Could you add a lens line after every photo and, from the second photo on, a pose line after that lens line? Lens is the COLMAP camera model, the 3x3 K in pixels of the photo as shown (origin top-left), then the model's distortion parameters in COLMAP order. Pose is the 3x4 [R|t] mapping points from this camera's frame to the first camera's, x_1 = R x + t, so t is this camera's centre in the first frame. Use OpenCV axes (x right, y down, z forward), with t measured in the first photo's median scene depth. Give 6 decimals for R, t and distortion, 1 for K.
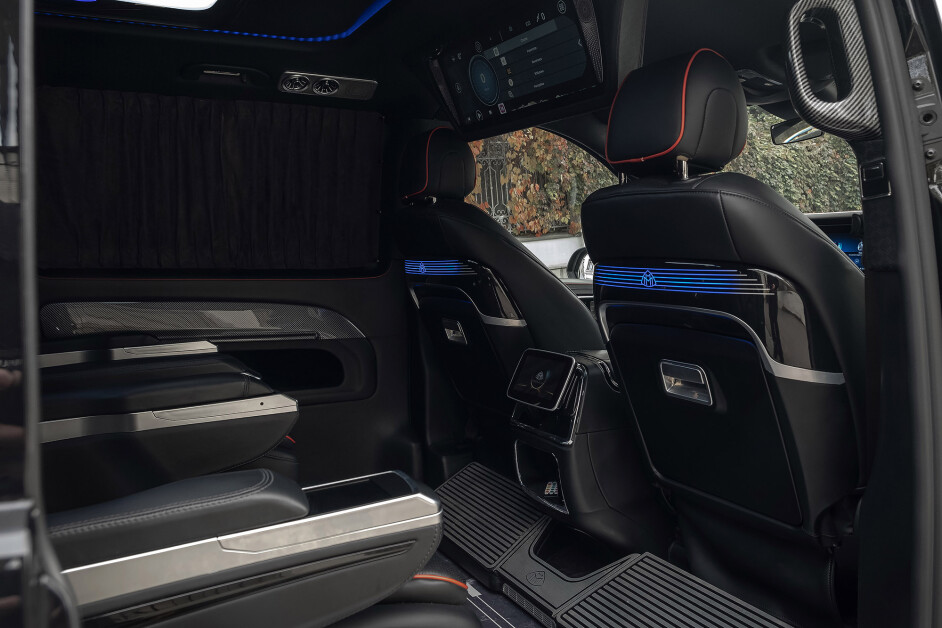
lens RADIAL K [[741.8, 0, 471.0], [0, 741.8, 314.0], [0, 0, 1]] dist [-0.035937, -0.002625]
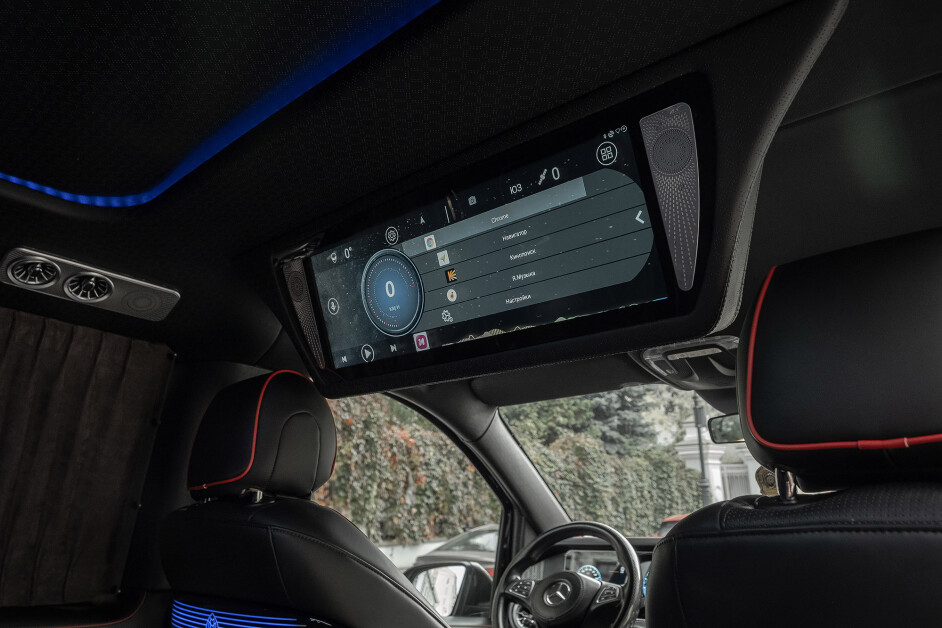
lens RADIAL K [[677.6, 0, 459.7], [0, 677.6, 287.1], [0, 0, 1]] dist [-0.025044, -0.001220]
pose [[0.942676, 0.137891, 0.303887, -0.092767], [0.003213, 0.906844, -0.421454, -0.091900], [-0.333693, 0.398271, 0.854417, 0.509991]]
